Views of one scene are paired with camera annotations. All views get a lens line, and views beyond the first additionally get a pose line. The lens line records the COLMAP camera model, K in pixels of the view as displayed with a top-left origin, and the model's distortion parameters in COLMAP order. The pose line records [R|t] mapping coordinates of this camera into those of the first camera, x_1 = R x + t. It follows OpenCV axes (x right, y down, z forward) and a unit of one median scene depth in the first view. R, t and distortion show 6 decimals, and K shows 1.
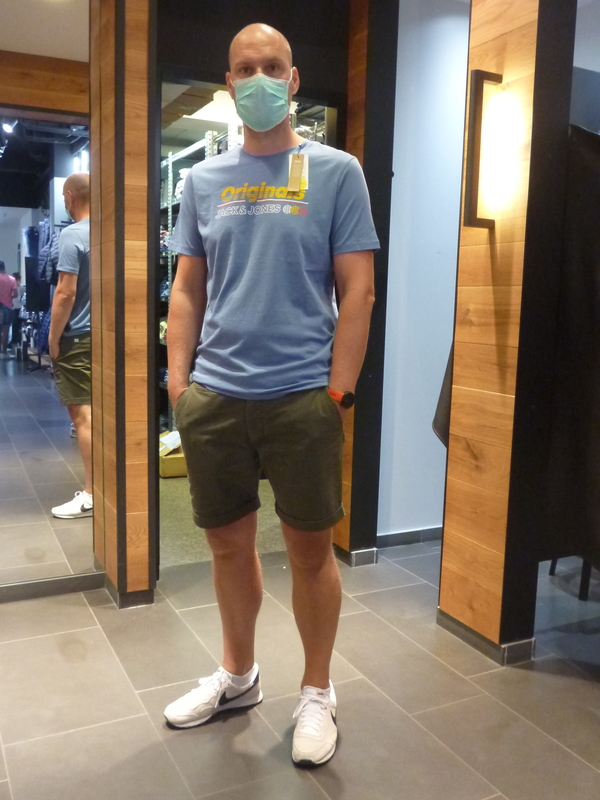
lens RADIAL K [[730.3, 0, 297.8], [0, 730.3, 401.3], [0, 0, 1]] dist [-0.042163, 0.000000]
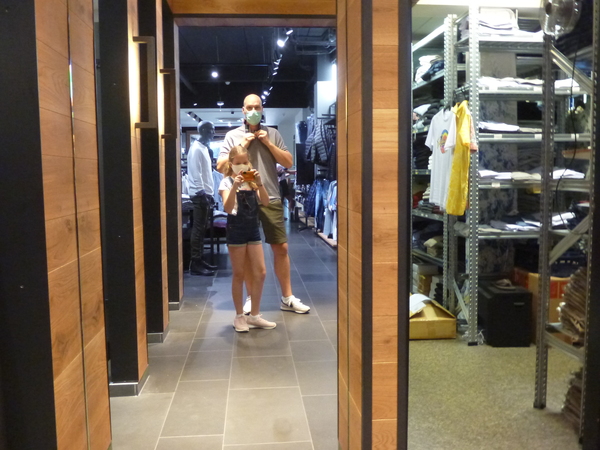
lens RADIAL K [[547.7, 0, 298.9], [0, 547.7, 223.2], [0, 0, 1]] dist [-0.042163, 0.000000]
pose [[0.934749, -0.003838, -0.355288, -0.069325], [-0.012194, 0.999006, -0.042873, -0.043408], [0.355099, 0.044408, 0.933773, 0.283616]]
